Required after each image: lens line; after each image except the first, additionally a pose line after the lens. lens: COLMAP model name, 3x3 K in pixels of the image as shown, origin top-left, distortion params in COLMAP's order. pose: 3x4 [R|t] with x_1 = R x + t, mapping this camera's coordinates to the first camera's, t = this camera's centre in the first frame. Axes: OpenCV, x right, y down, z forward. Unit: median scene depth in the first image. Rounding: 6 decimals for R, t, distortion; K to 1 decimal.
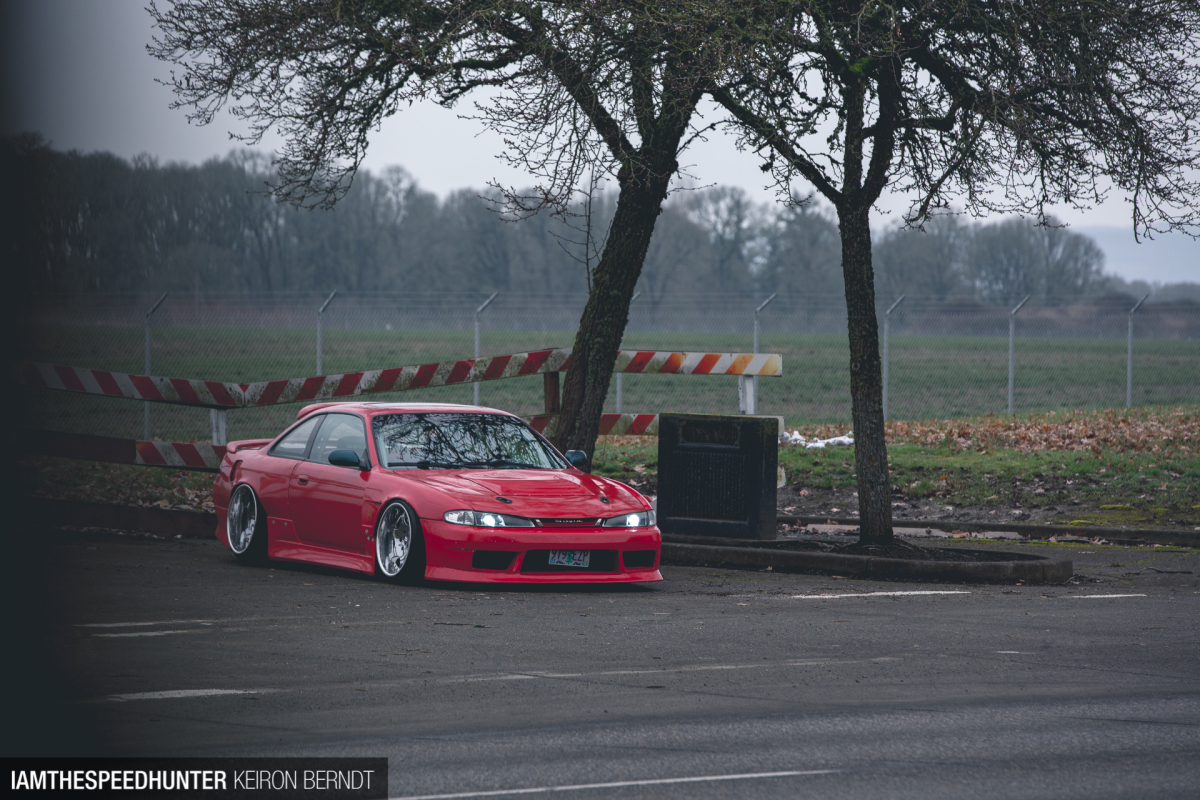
lens RADIAL K [[6276.5, 0, 600.0], [0, 6276.5, 400.0], [0, 0, 1]] dist [1.568788, 4.623151]
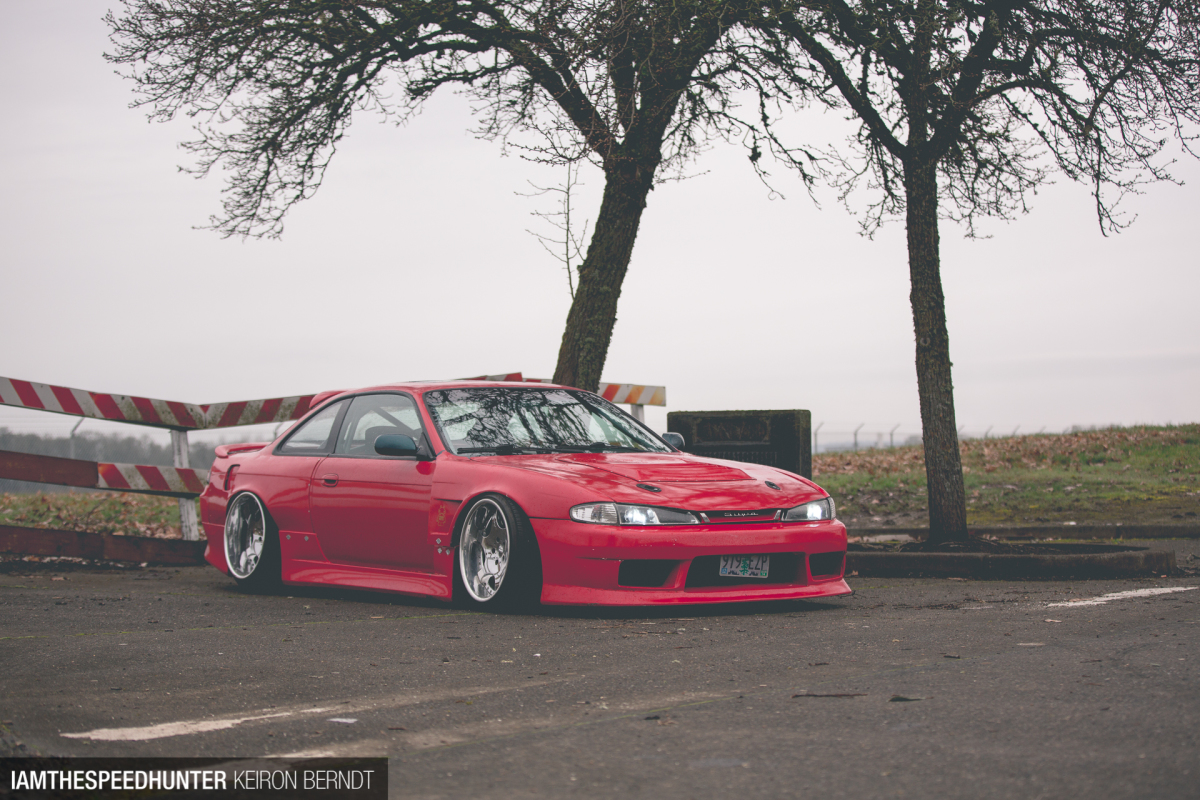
lens RADIAL K [[2423.9, 0, 600.0], [0, 2423.9, 400.0], [0, 0, 1]] dist [-0.227622, -0.135743]
pose [[0.987641, -0.028172, 0.154178, -0.057228], [0.035636, 0.998312, -0.045862, 0.016852], [-0.152626, 0.050789, 0.986978, 0.671403]]
